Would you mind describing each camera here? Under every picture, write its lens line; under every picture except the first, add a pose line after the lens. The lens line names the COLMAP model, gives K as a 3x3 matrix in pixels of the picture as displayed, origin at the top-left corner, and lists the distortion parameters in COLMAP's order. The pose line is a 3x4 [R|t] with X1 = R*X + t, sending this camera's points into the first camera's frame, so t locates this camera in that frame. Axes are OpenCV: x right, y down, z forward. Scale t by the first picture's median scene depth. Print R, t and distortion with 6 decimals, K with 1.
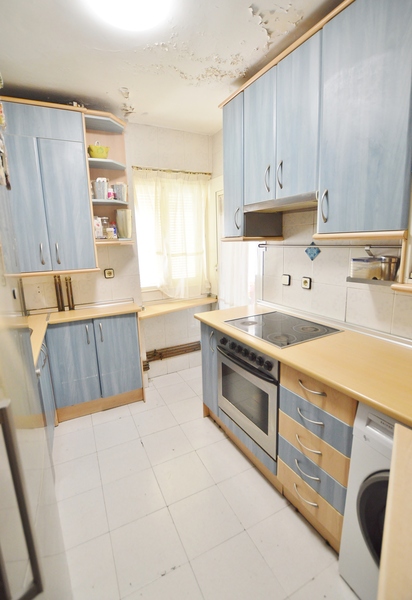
lens RADIAL K [[281.0, 0, 208.1], [0, 281.0, 297.8], [0, 0, 1]] dist [-0.029764, 0.001754]
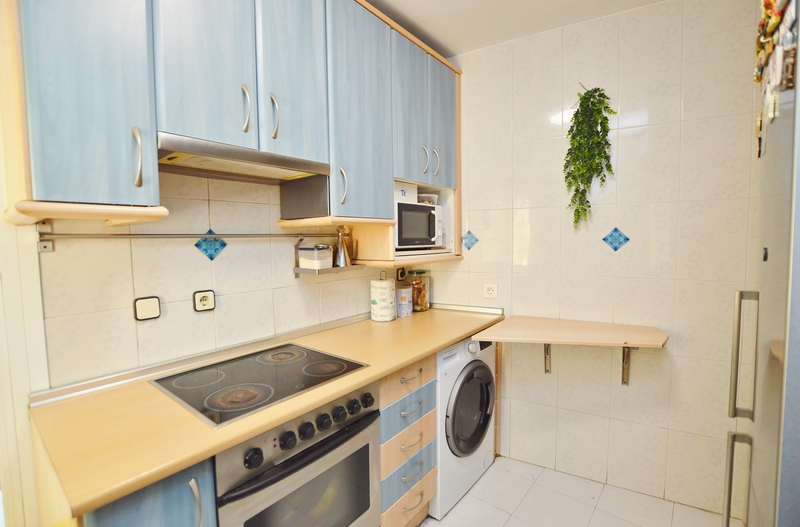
lens RADIAL K [[359.2, 0, 397.4], [0, 359.2, 264.7], [0, 0, 1]] dist [-0.031446, 0.003628]
pose [[-0.393425, -0.024057, 0.919042, -0.454875], [0.210689, 0.970694, 0.115601, -0.122235], [-0.894889, 0.239112, -0.376826, 0.891345]]
